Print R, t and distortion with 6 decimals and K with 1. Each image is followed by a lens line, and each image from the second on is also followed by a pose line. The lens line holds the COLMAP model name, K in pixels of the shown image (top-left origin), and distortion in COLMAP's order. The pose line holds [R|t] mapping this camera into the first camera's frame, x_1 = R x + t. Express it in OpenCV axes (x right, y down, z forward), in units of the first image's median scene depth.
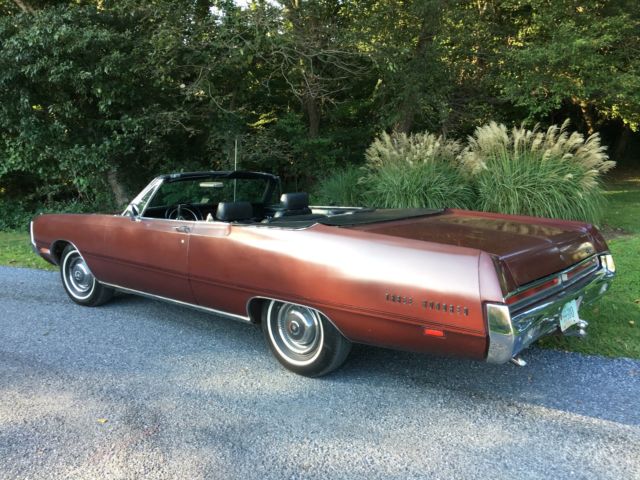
lens RADIAL K [[536.7, 0, 320.0], [0, 536.7, 240.0], [0, 0, 1]] dist [0.007333, 0.003708]
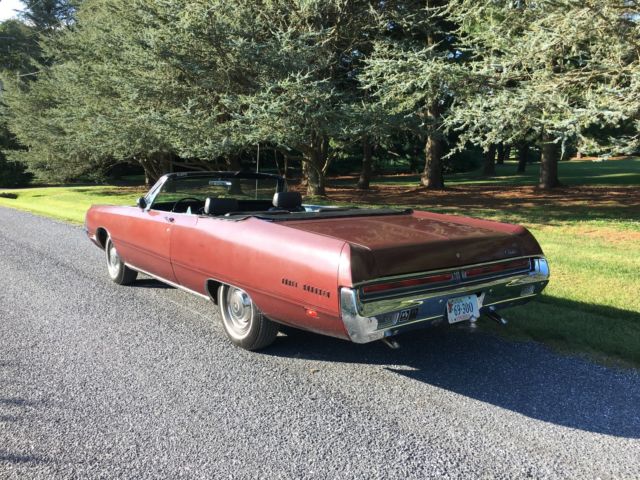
lens RADIAL K [[536.7, 0, 320.0], [0, 536.7, 240.0], [0, 0, 1]] dist [0.007333, 0.003708]
pose [[0.977674, 0.039514, -0.206377, 0.335952], [-0.041108, 0.999149, -0.003438, 0.015544], [0.206066, 0.011845, 0.978467, -0.081638]]
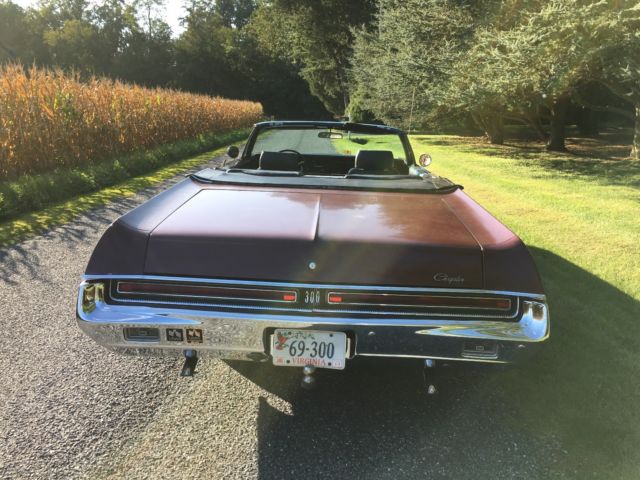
lens RADIAL K [[536.7, 0, 320.0], [0, 536.7, 240.0], [0, 0, 1]] dist [0.007333, 0.003708]
pose [[0.631961, 0.202533, -0.748068, 0.794753], [-0.139822, 0.979205, 0.146991, -0.080506], [0.762282, 0.011703, 0.647139, 0.483150]]
